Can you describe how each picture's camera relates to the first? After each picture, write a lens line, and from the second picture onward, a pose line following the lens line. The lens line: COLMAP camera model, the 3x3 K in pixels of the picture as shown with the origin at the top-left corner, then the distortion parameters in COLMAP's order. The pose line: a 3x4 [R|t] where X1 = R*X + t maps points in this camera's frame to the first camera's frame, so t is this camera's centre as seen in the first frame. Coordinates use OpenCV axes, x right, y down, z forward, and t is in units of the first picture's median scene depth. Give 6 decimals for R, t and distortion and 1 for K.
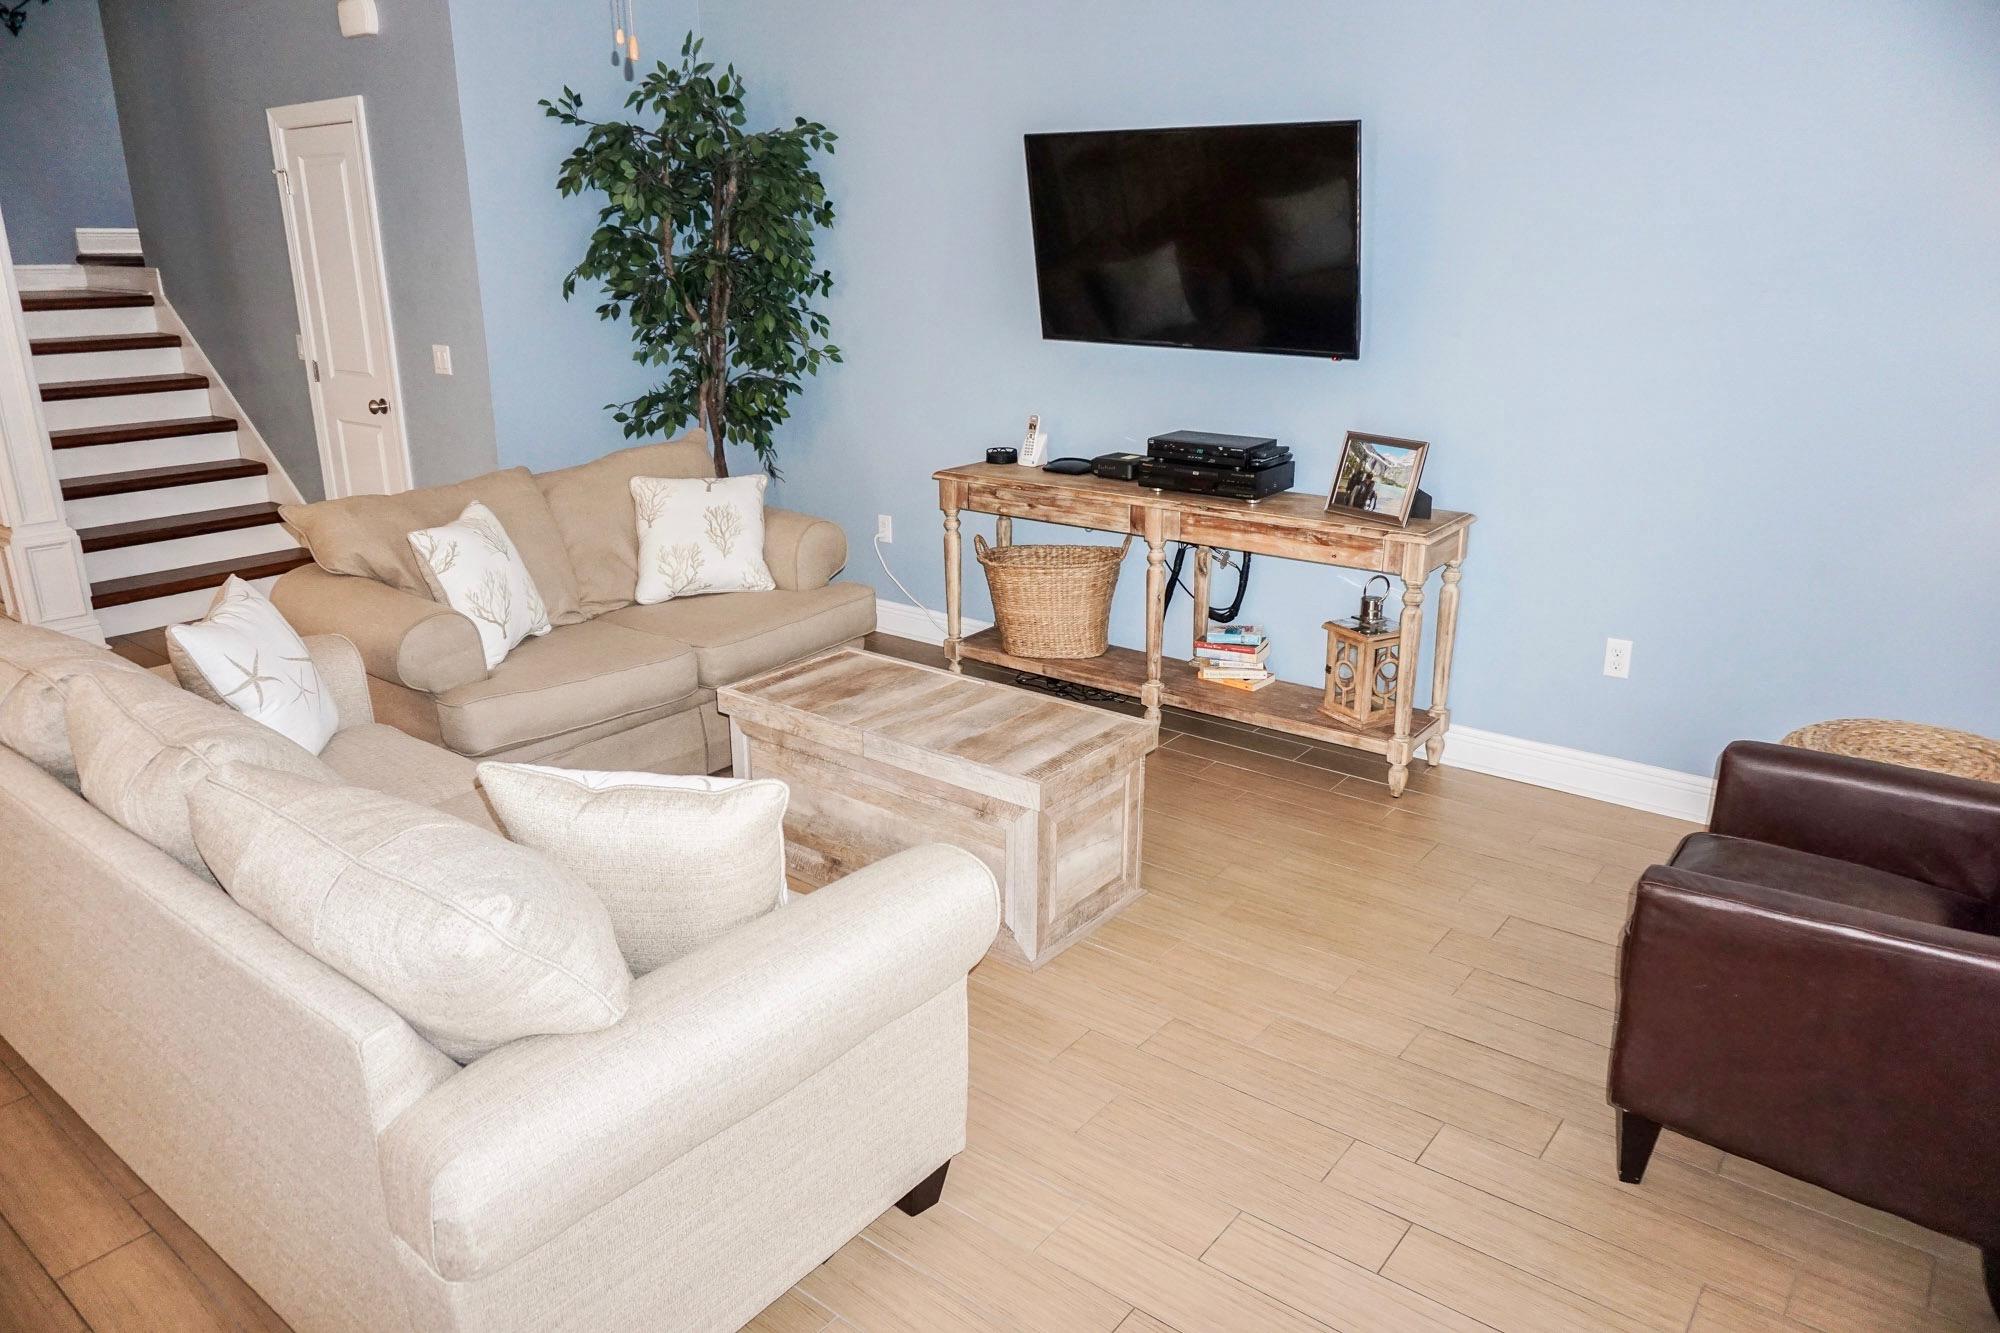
lens RADIAL K [[1337.0, 0, 1000.0], [0, 1337.0, 666.5], [0, 0, 1]] dist [-0.061138, 0.049641]
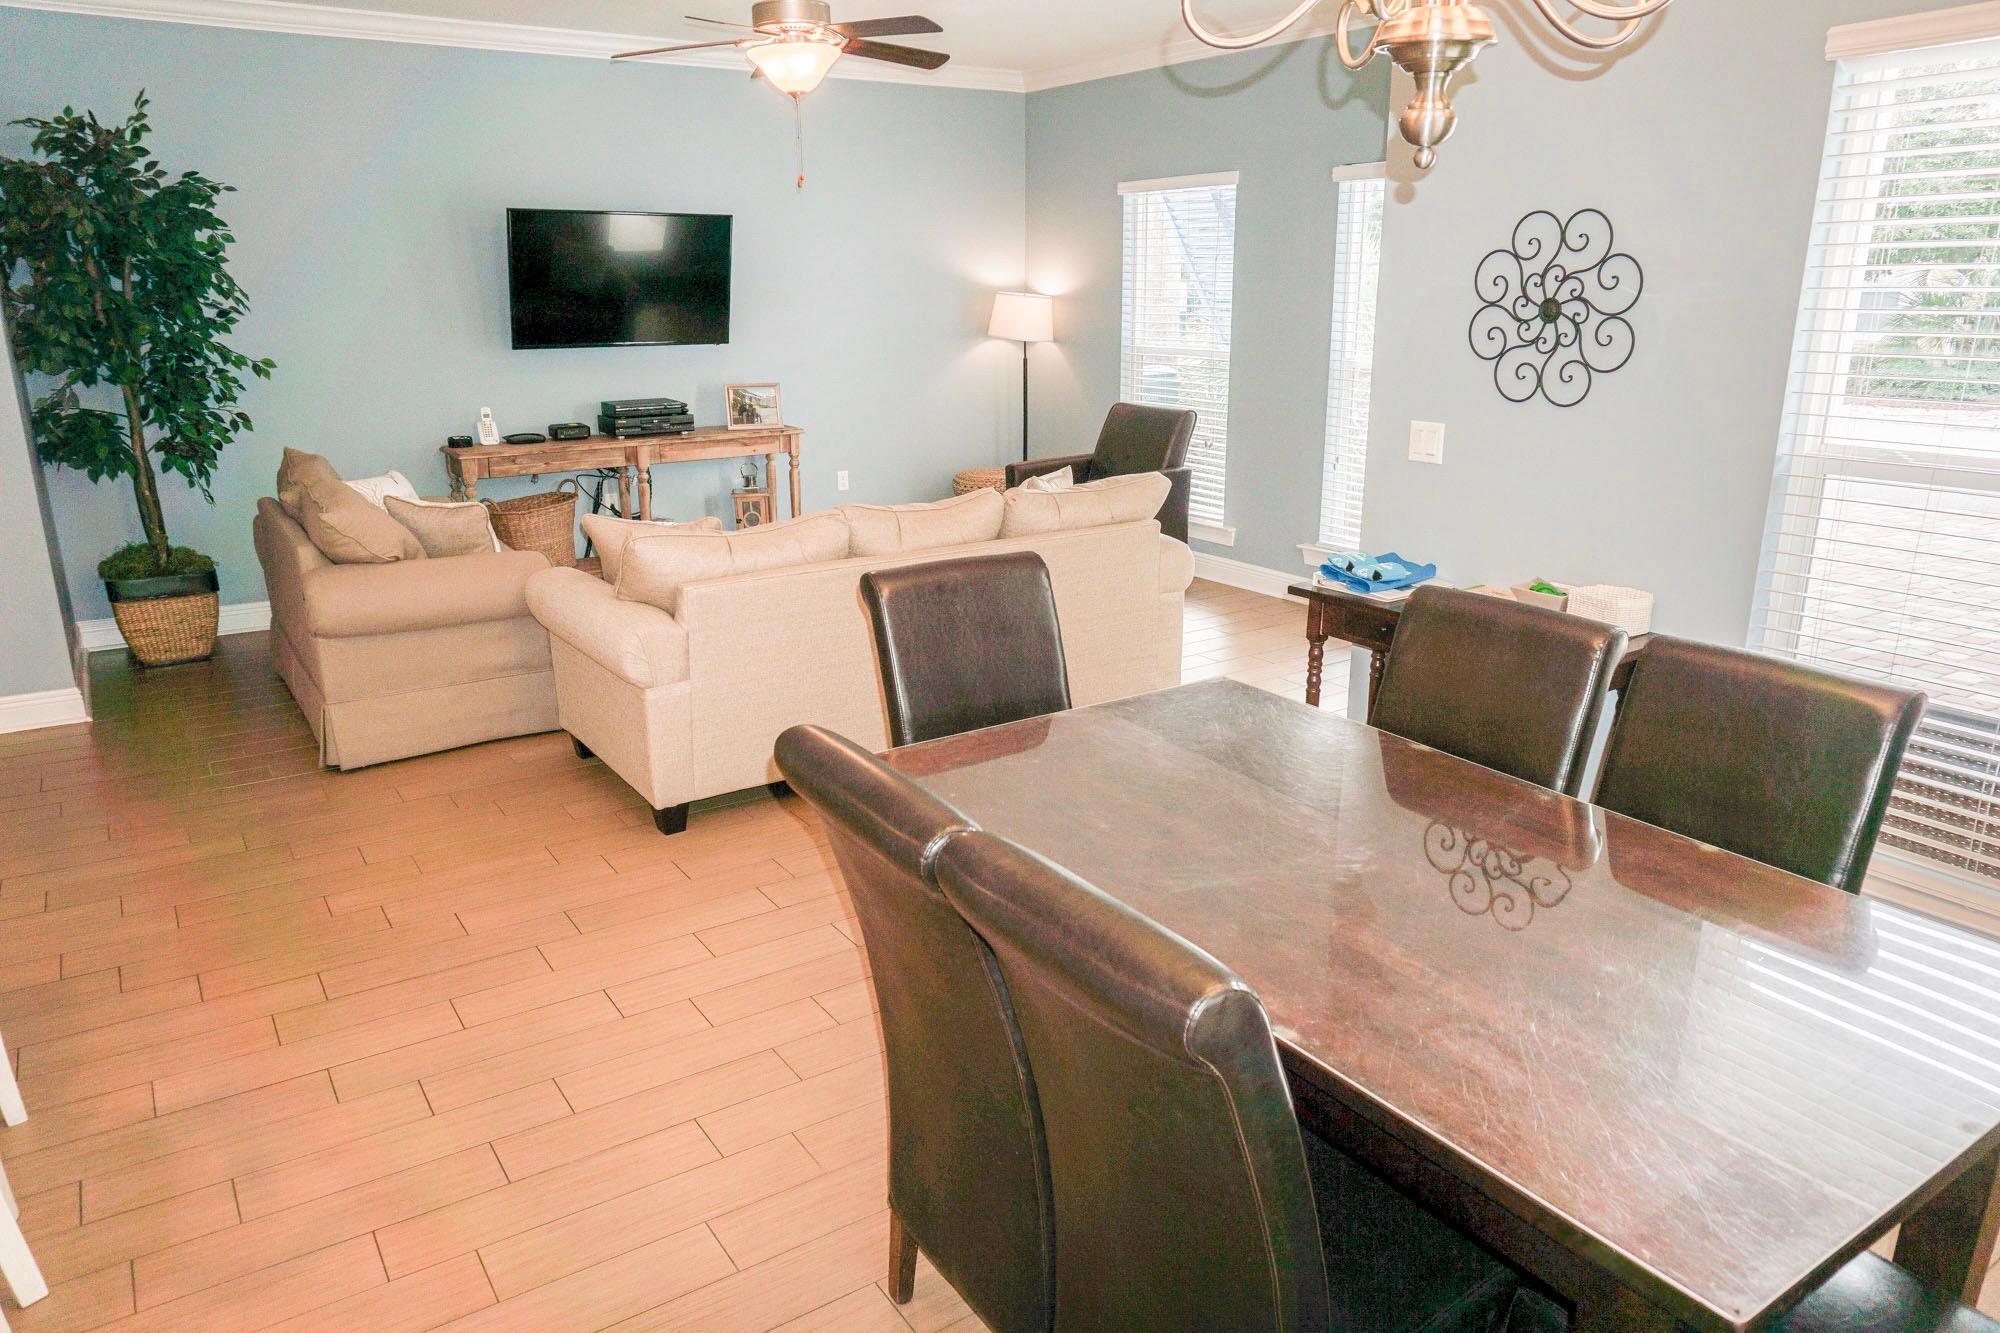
lens RADIAL K [[1294.1, 0, 1000.0], [0, 1294.1, 666.5], [0, 0, 1]] dist [-0.079788, 0.066214]
pose [[0.296486, -0.266038, 0.917235, -1.275269], [0.295634, 0.938811, 0.176735, -0.016555], [-0.908128, 0.218766, 0.356994, 0.126607]]
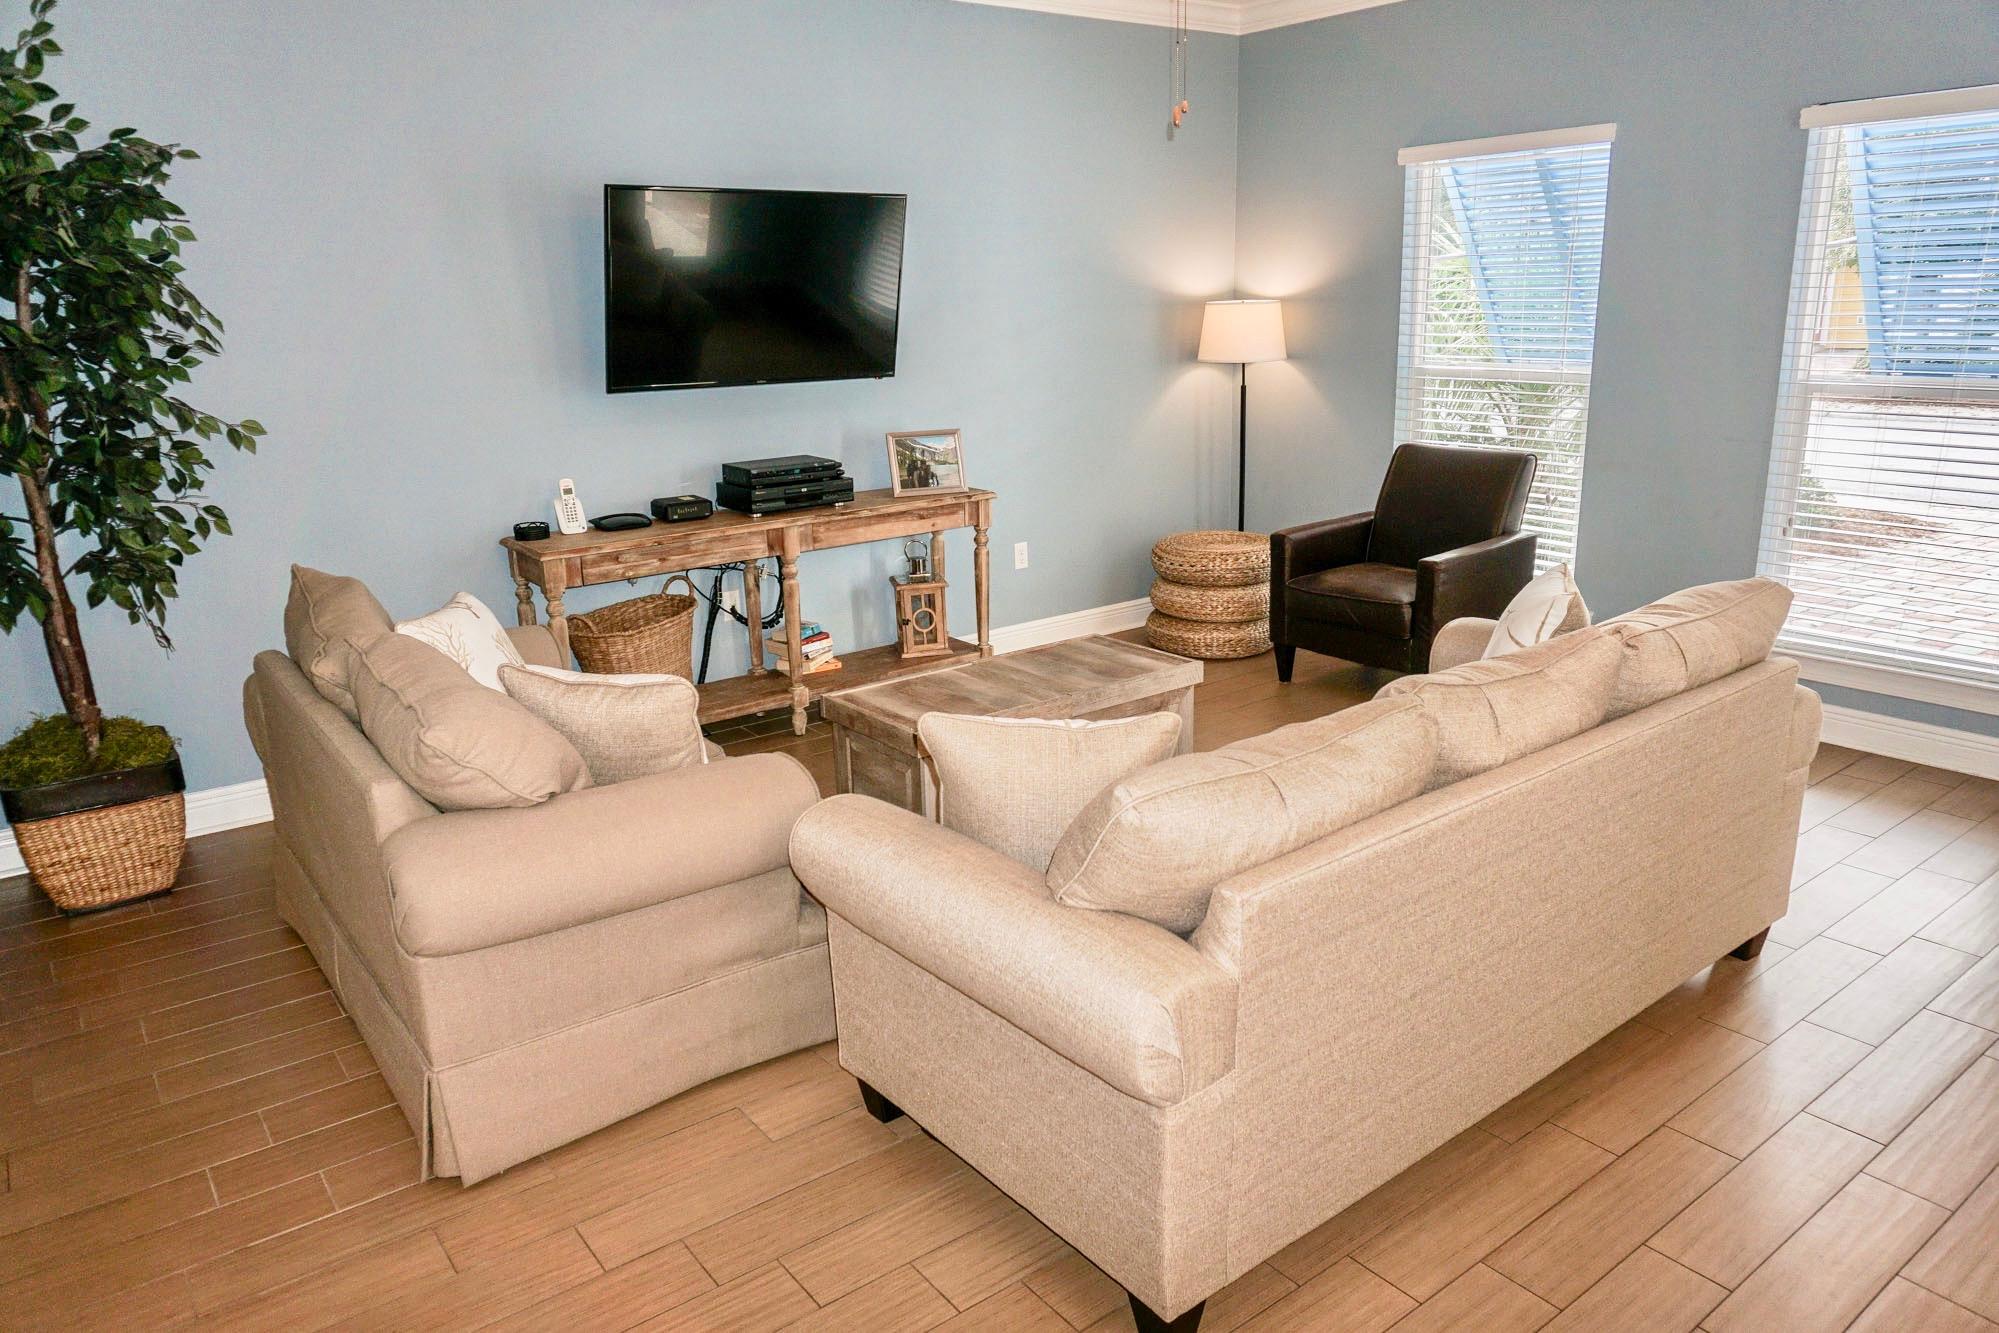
lens RADIAL K [[1336.3, 0, 999.5], [0, 1336.3, 666.5], [0, 0, 1]] dist [-0.061138, 0.049641]
pose [[0.248513, -0.262182, 0.932471, -0.935393], [0.319383, 0.931014, 0.176654, -0.155860], [-0.914459, 0.253914, 0.315106, 0.538667]]
